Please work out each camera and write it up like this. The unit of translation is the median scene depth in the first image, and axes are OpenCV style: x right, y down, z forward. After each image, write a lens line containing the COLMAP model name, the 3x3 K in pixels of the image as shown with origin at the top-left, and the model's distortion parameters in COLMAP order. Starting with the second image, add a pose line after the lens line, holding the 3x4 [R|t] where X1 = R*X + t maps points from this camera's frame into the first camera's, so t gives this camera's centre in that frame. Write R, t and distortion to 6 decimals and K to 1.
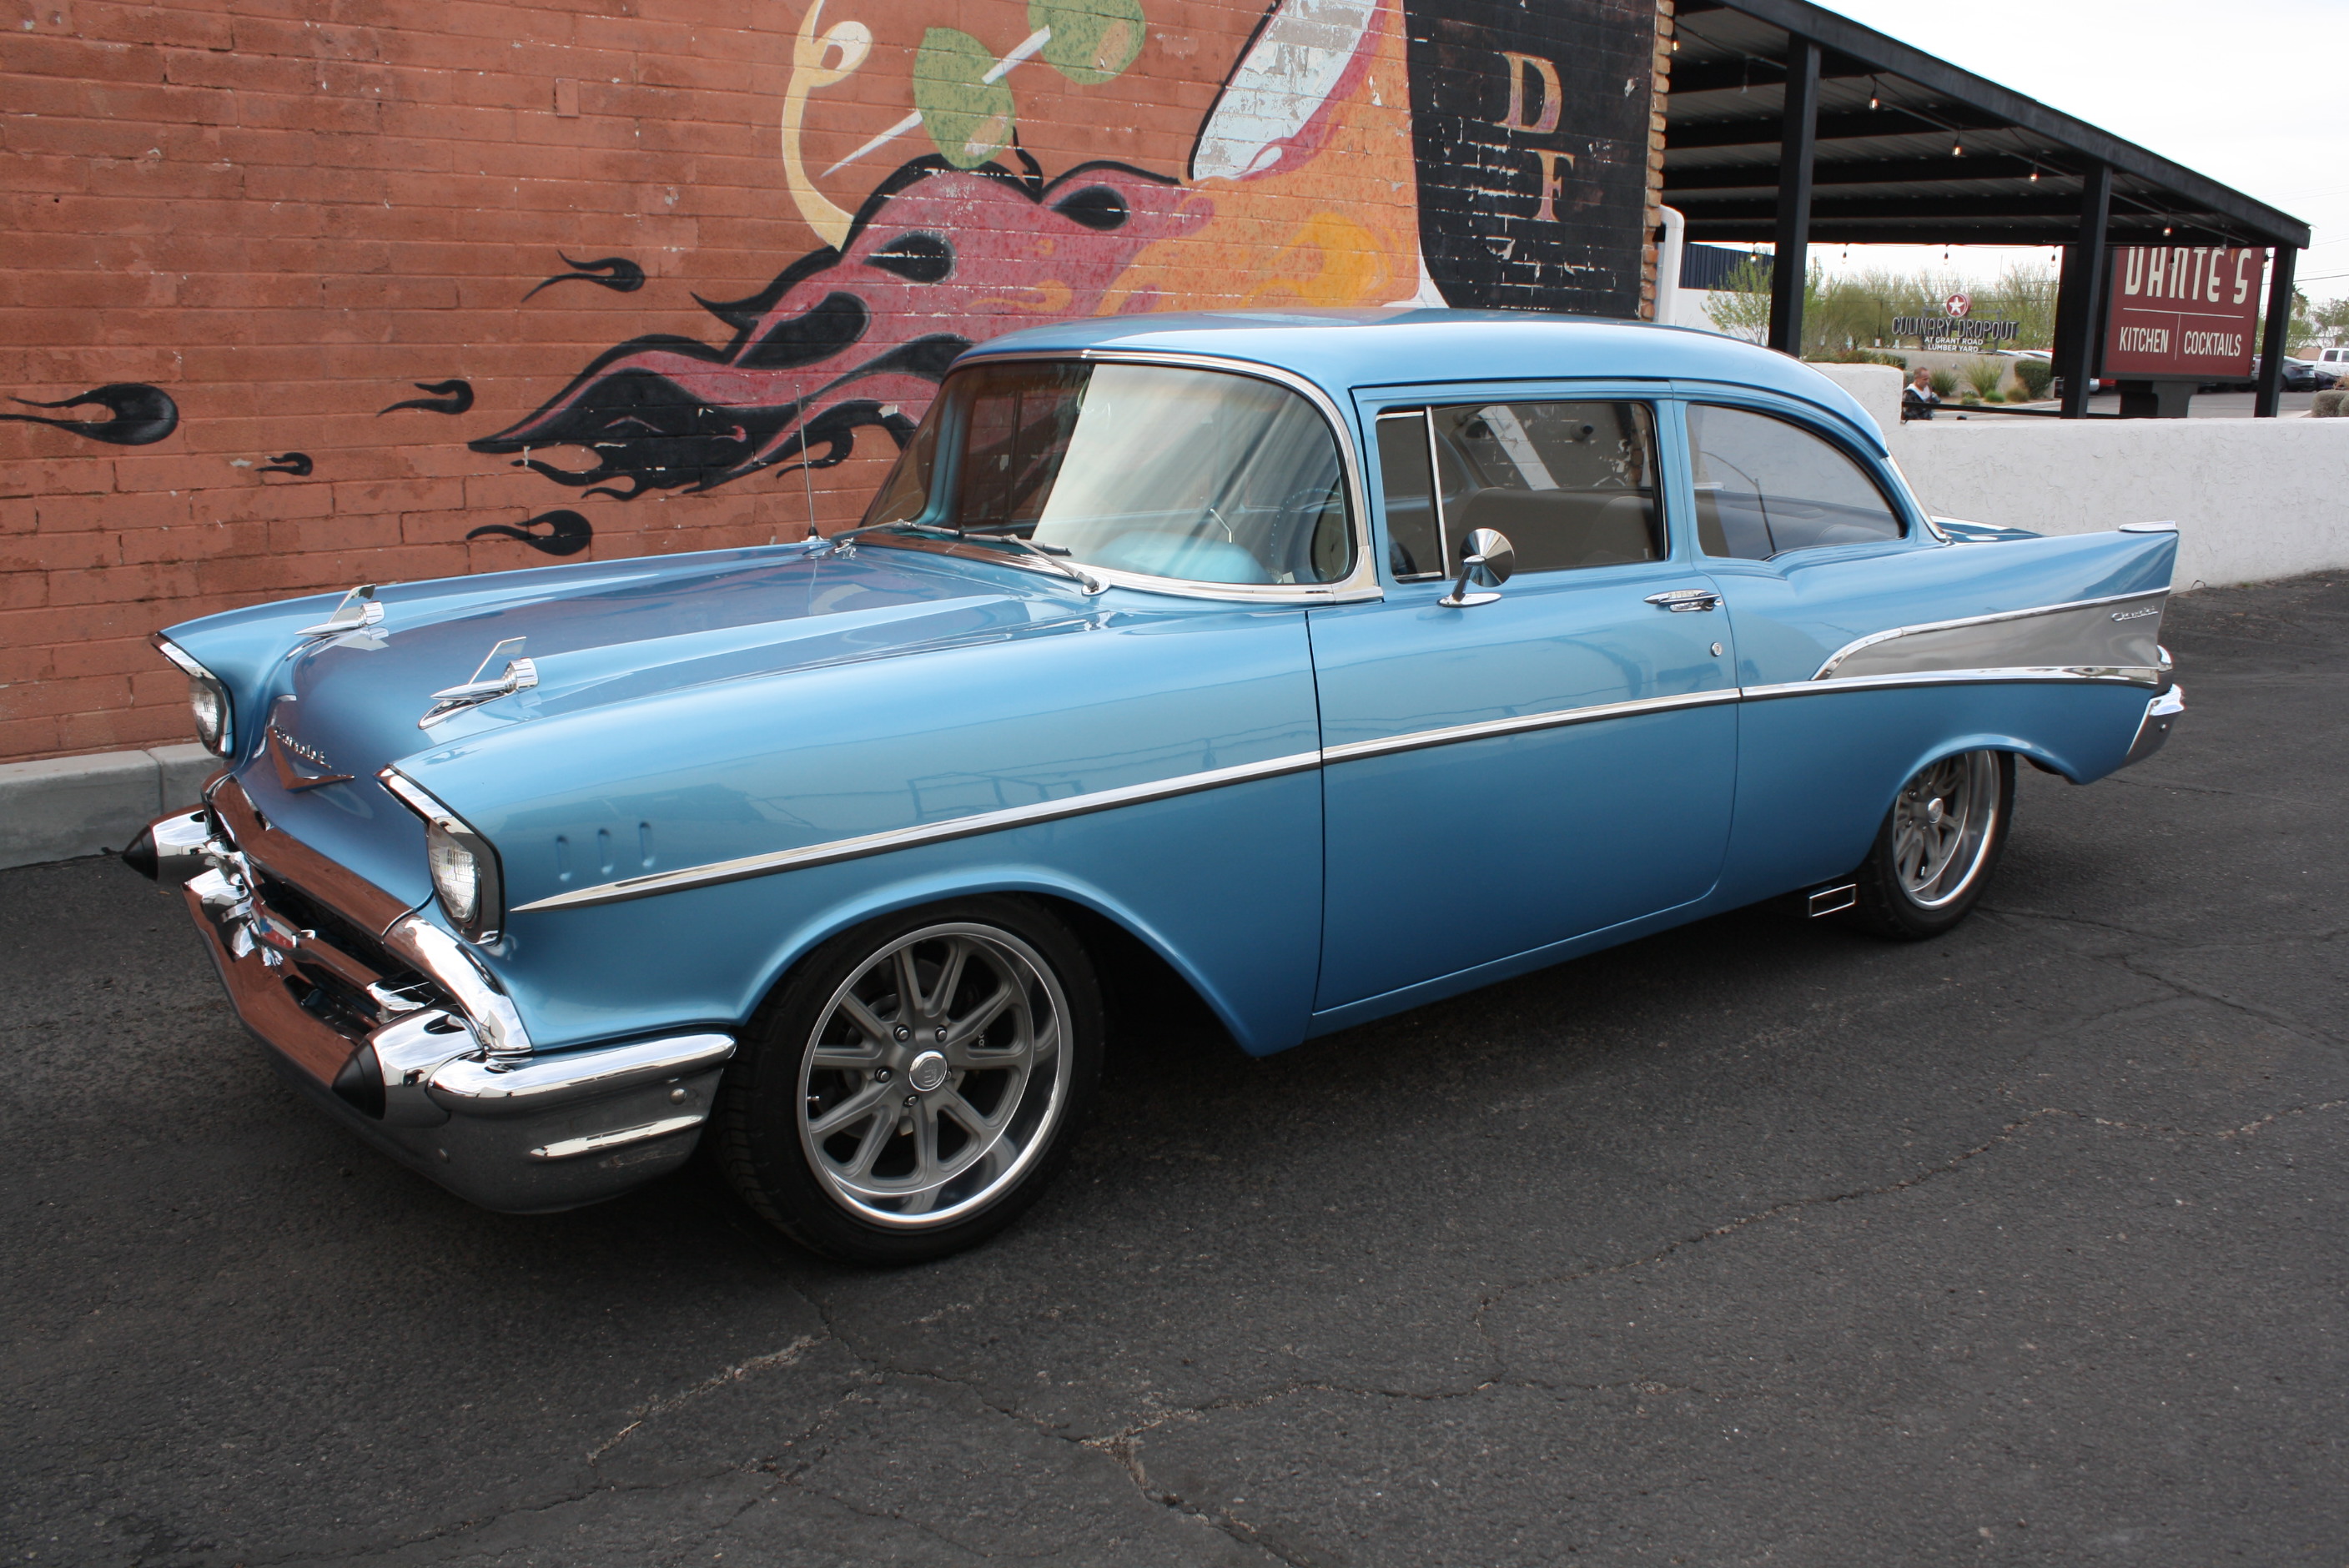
lens RADIAL K [[1974.7, 0, 1205.7], [0, 1974.7, 763.4], [0, 0, 1]] dist [-0.165568, 0.134160]
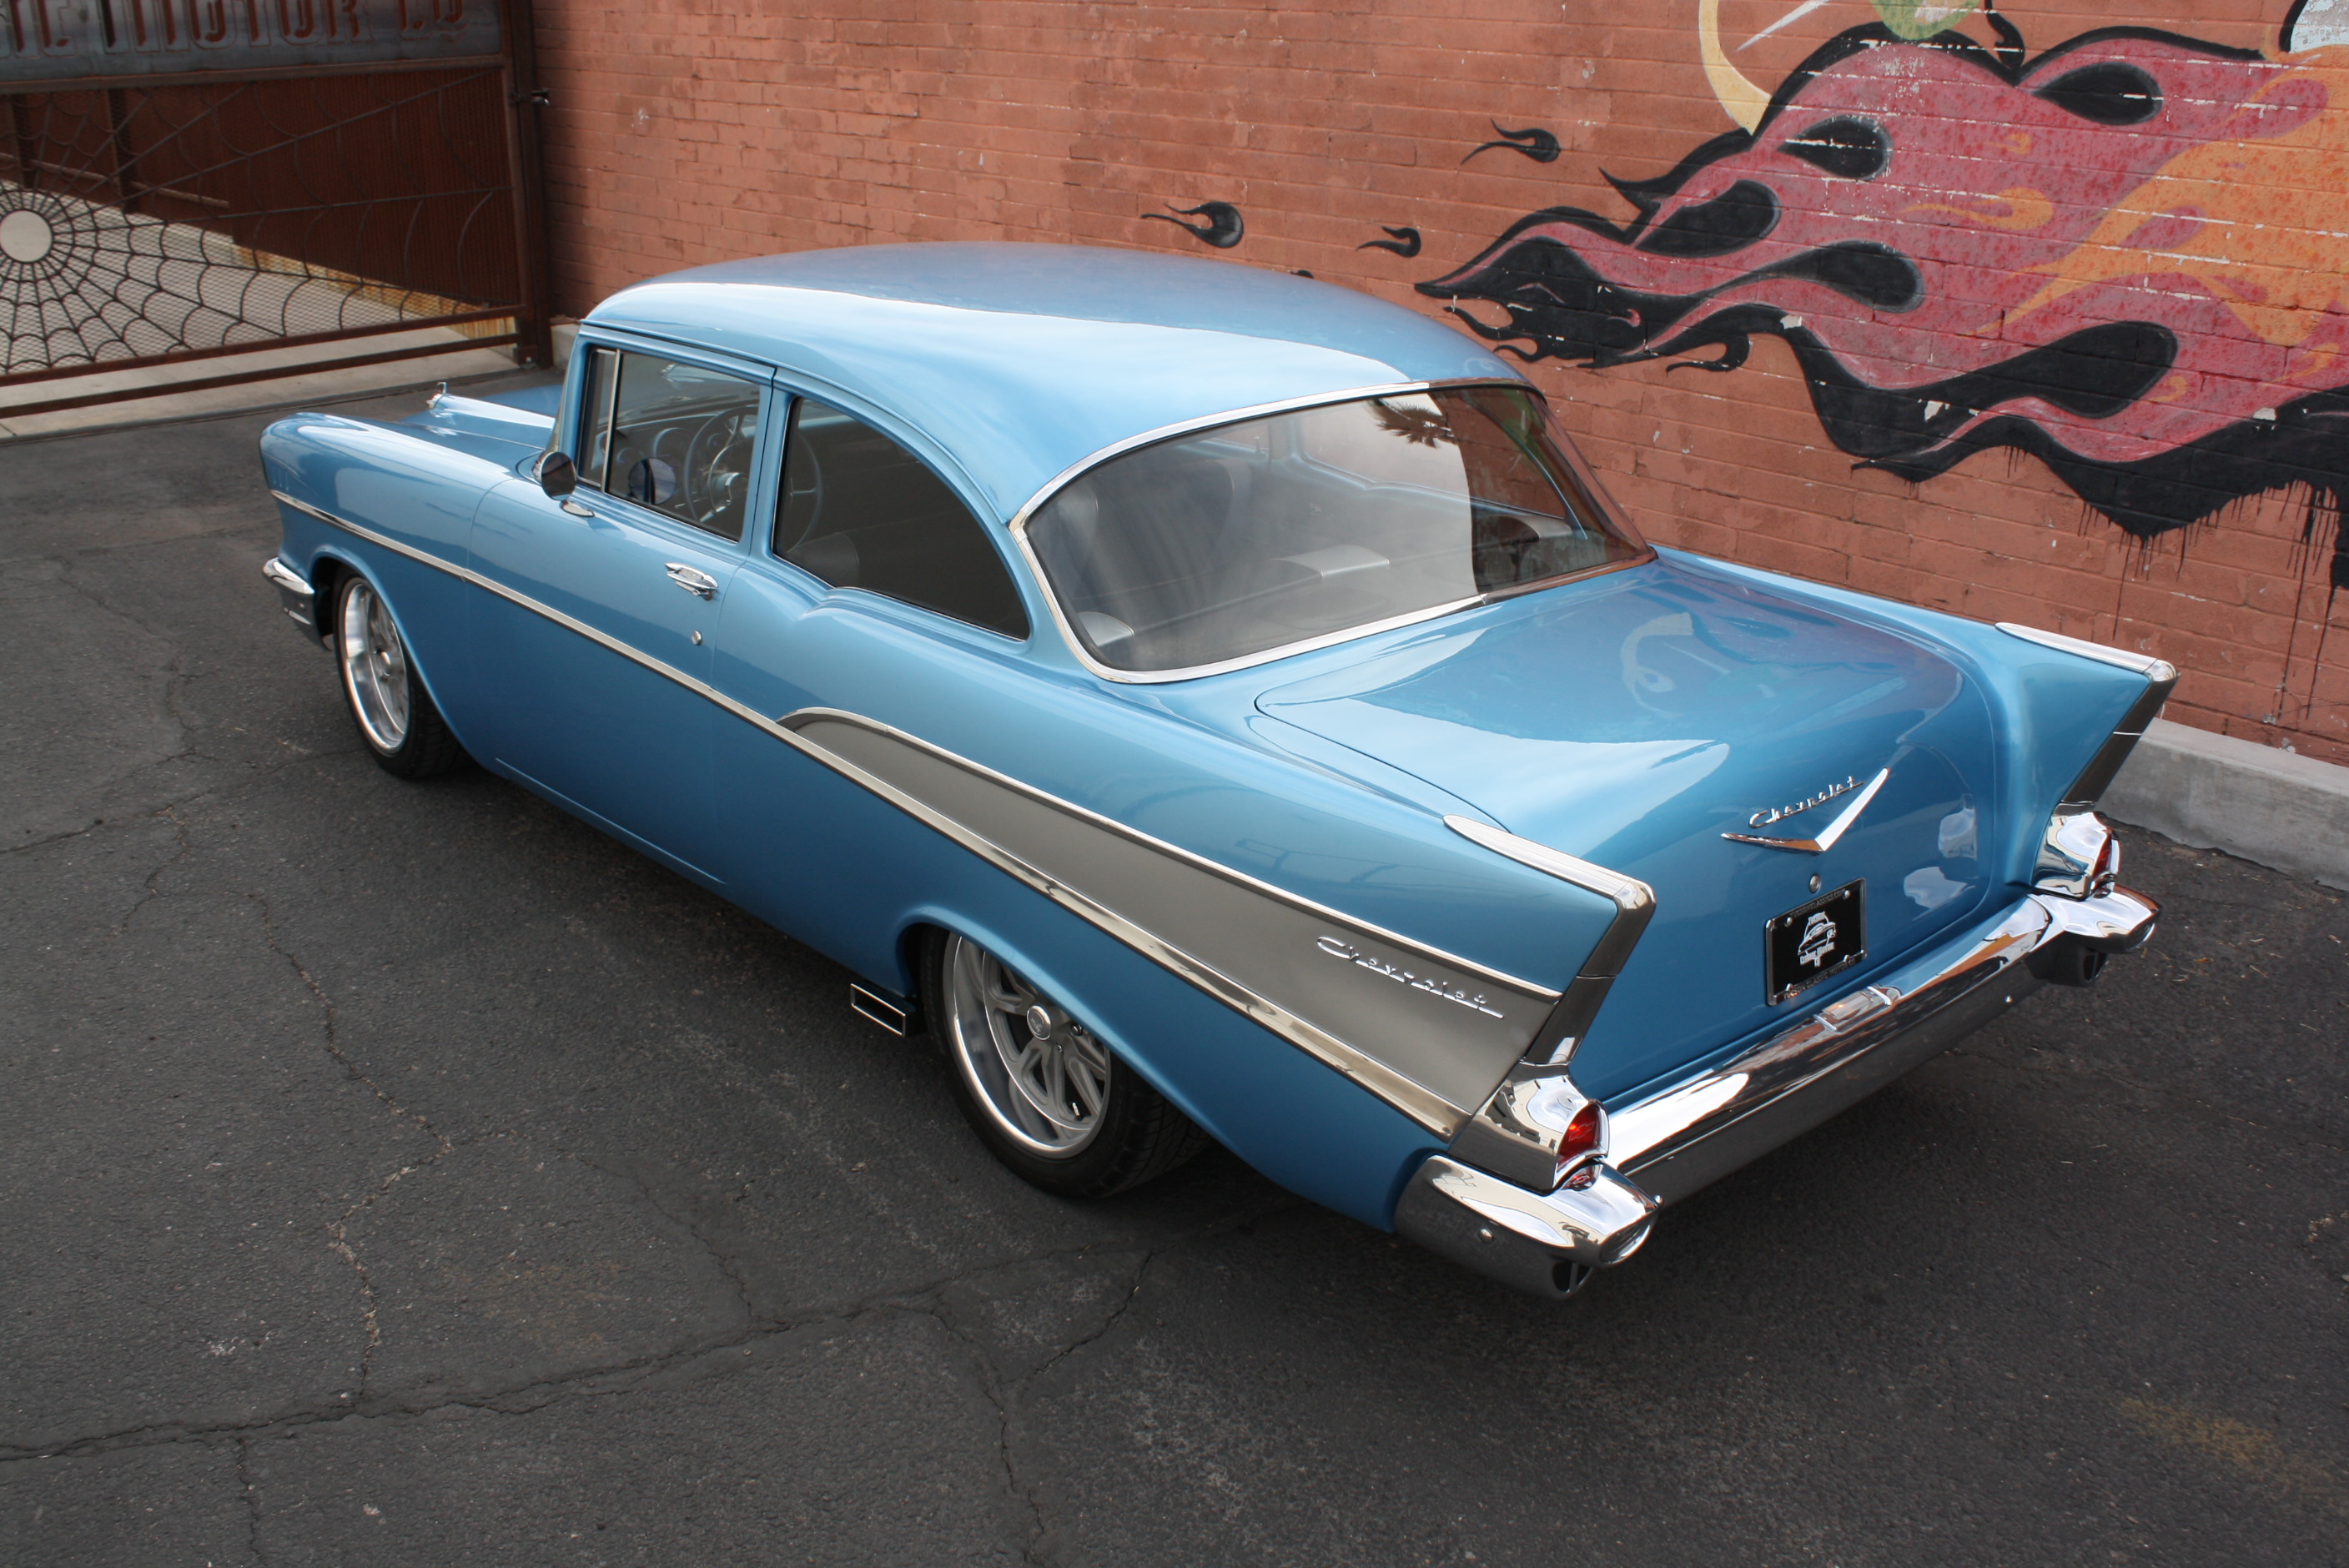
lens RADIAL K [[2238.1, 0, 1206.6], [0, 2238.1, 776.0], [0, 0, 1]] dist [-0.150478, 0.146944]
pose [[0.062504, 0.330835, -0.941617, 0.892443], [-0.229478, 0.922948, 0.309043, -0.261148], [0.971305, 0.196764, 0.133607, 0.722924]]
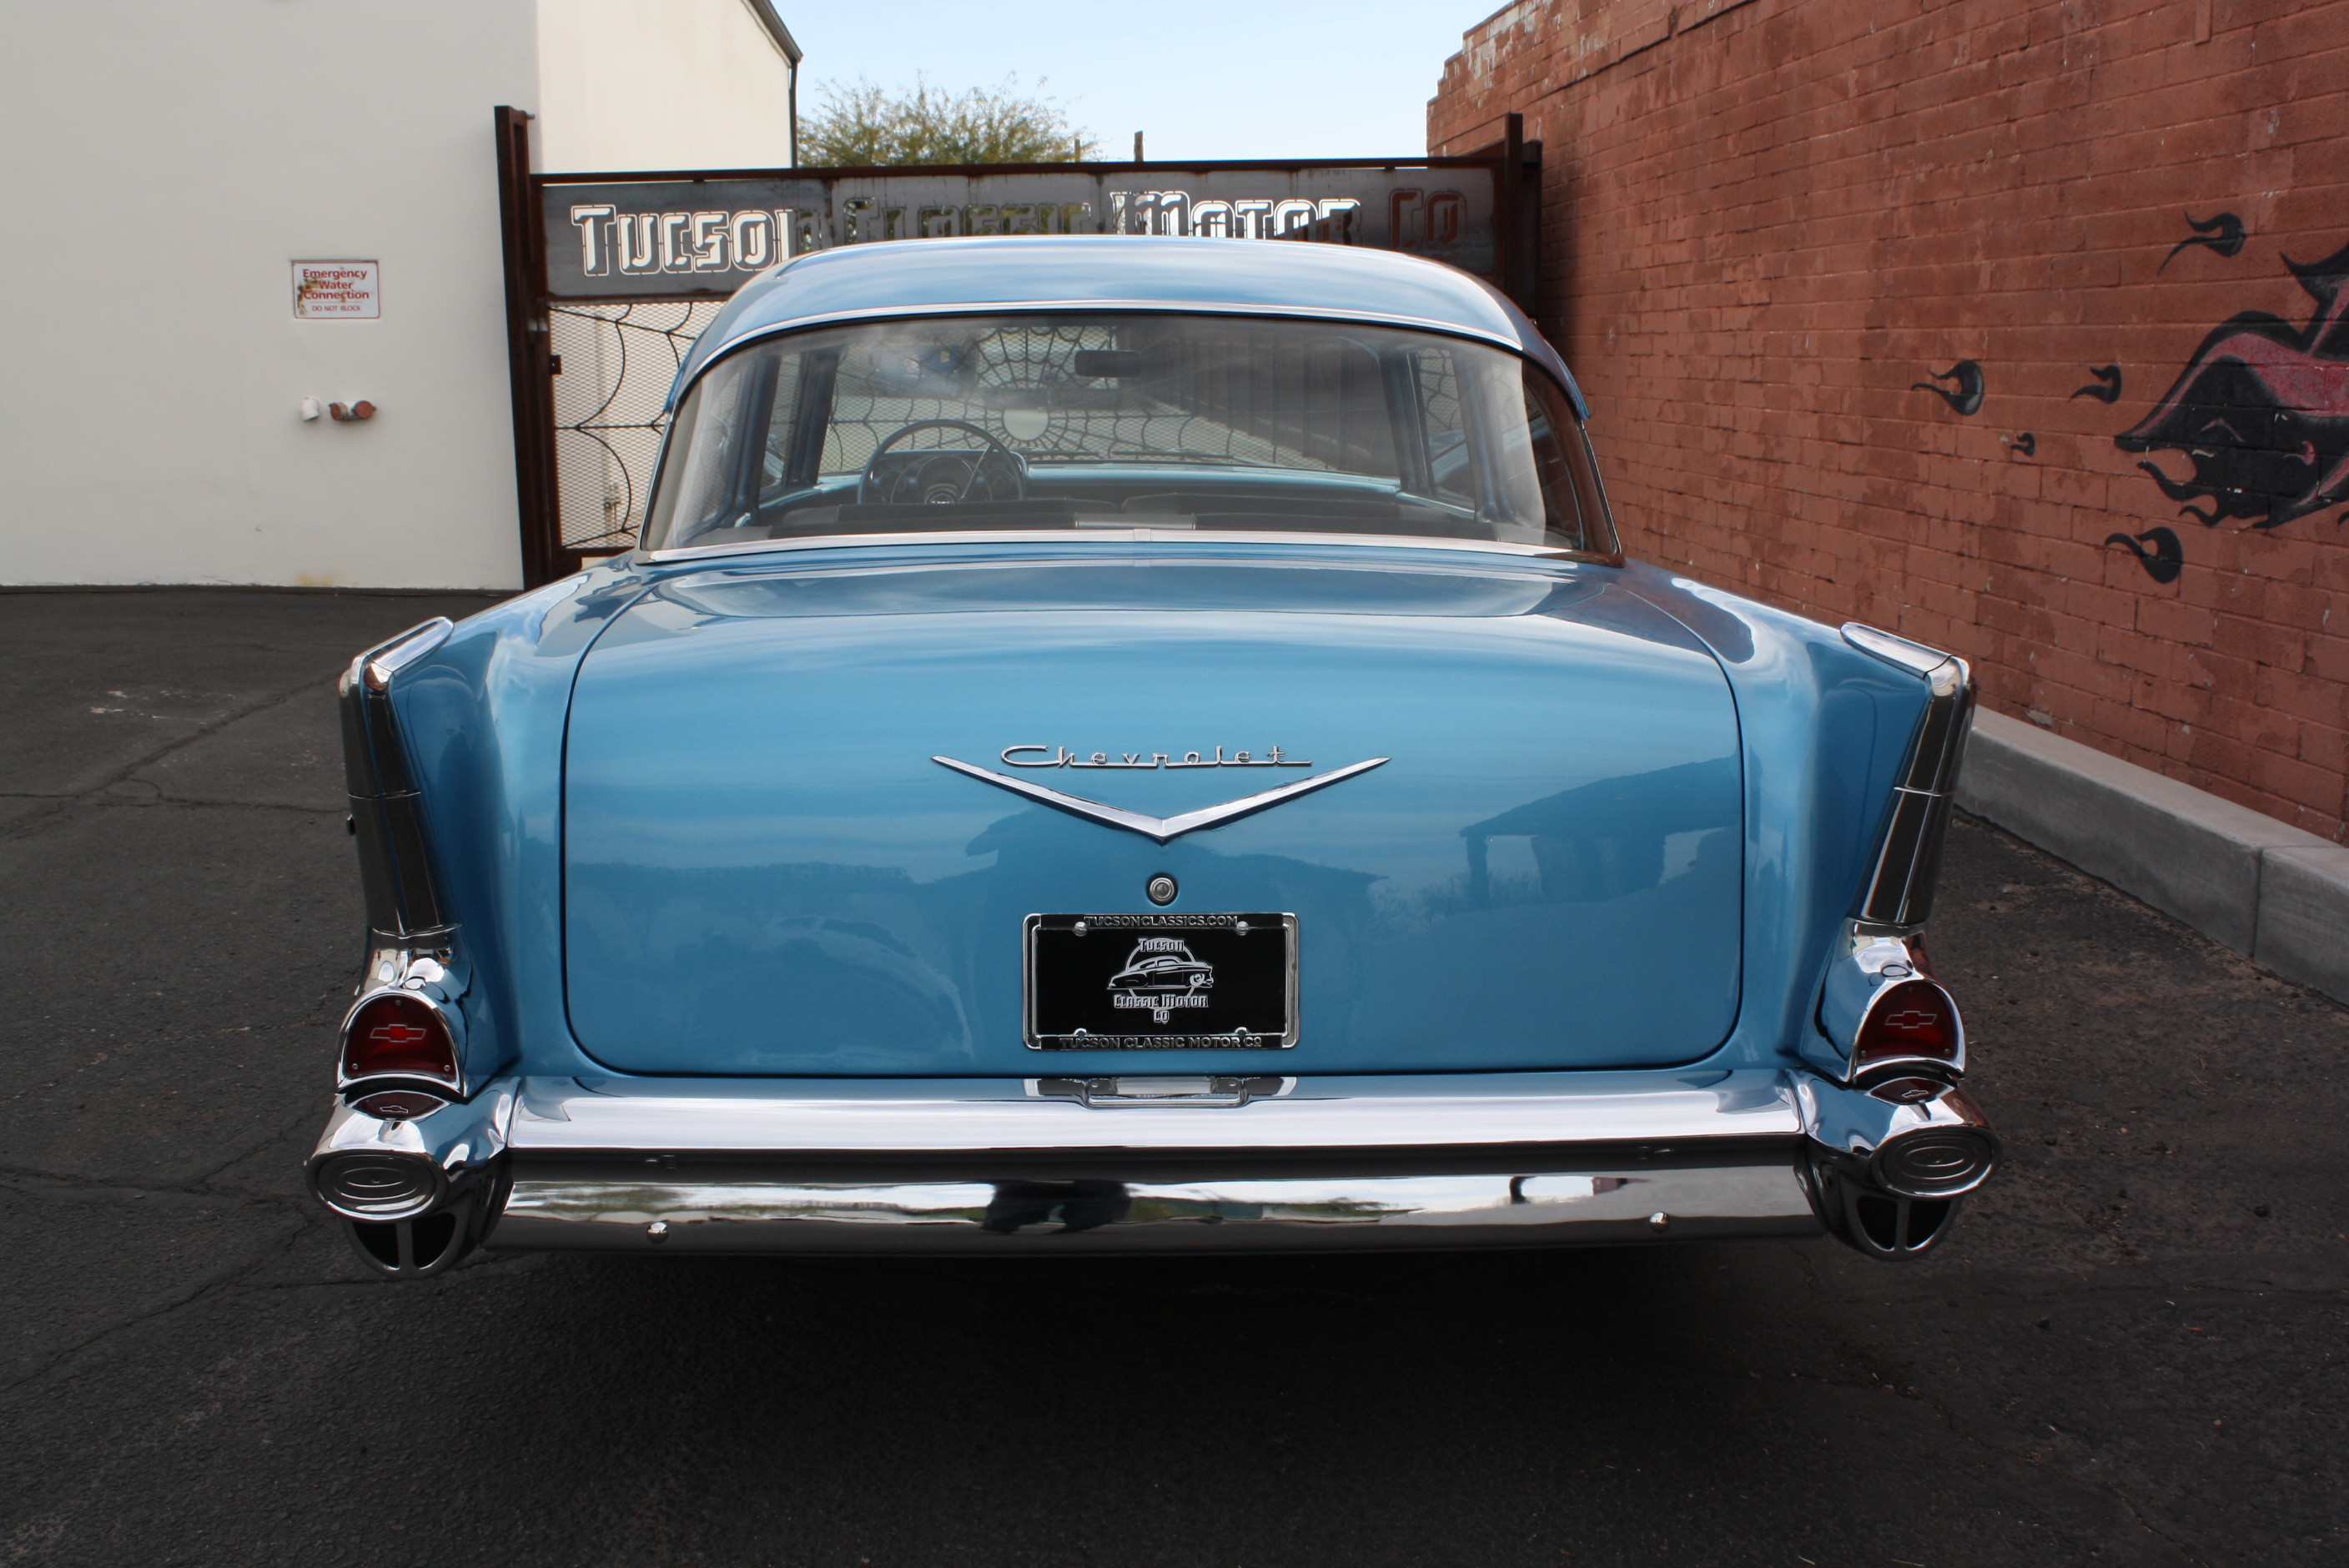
lens RADIAL K [[2241.8, 0, 1177.3], [0, 2241.8, 782.6], [0, 0, 1]] dist [-0.156025, 0.142446]
pose [[-0.590341, 0.133177, -0.796092, 0.655904], [-0.185457, 0.937527, 0.294363, -0.220807], [0.785560, 0.321415, -0.528761, 1.178857]]
